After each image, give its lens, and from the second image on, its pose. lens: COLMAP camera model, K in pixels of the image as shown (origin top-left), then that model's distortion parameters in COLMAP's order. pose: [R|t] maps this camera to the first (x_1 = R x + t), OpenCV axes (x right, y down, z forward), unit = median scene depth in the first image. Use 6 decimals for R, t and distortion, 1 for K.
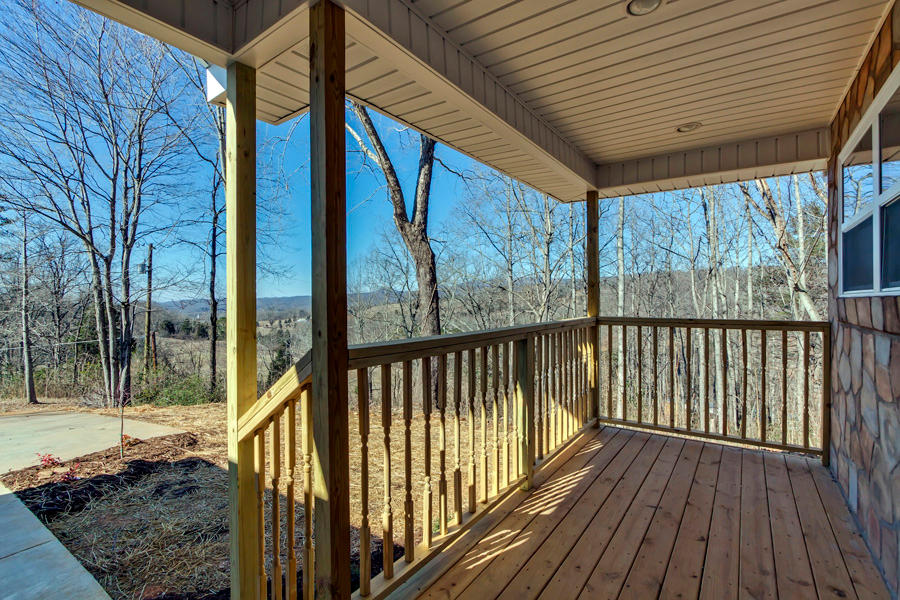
lens RADIAL K [[431.3, 0, 449.7], [0, 431.3, 299.6], [0, 0, 1]] dist [-0.000494, 0.000035]
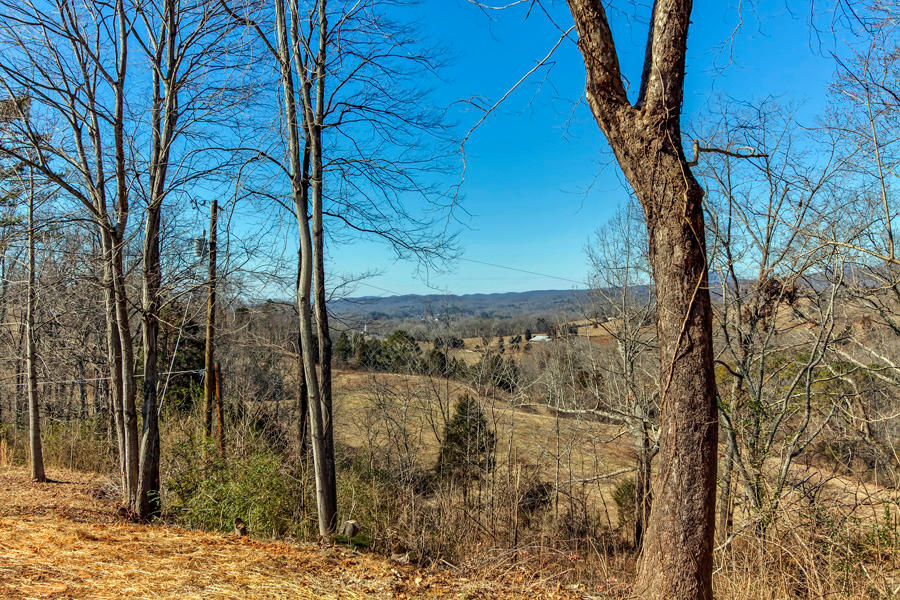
lens RADIAL K [[868.8, 0, 450.3], [0, 868.8, 299.5], [0, 0, 1]] dist [0.020801, 0.000000]
pose [[0.901973, 0.000640, -0.431793, 0.087652], [0.000492, 0.999997, 0.002511, -0.015522], [0.431793, -0.002478, 0.901969, 0.263153]]
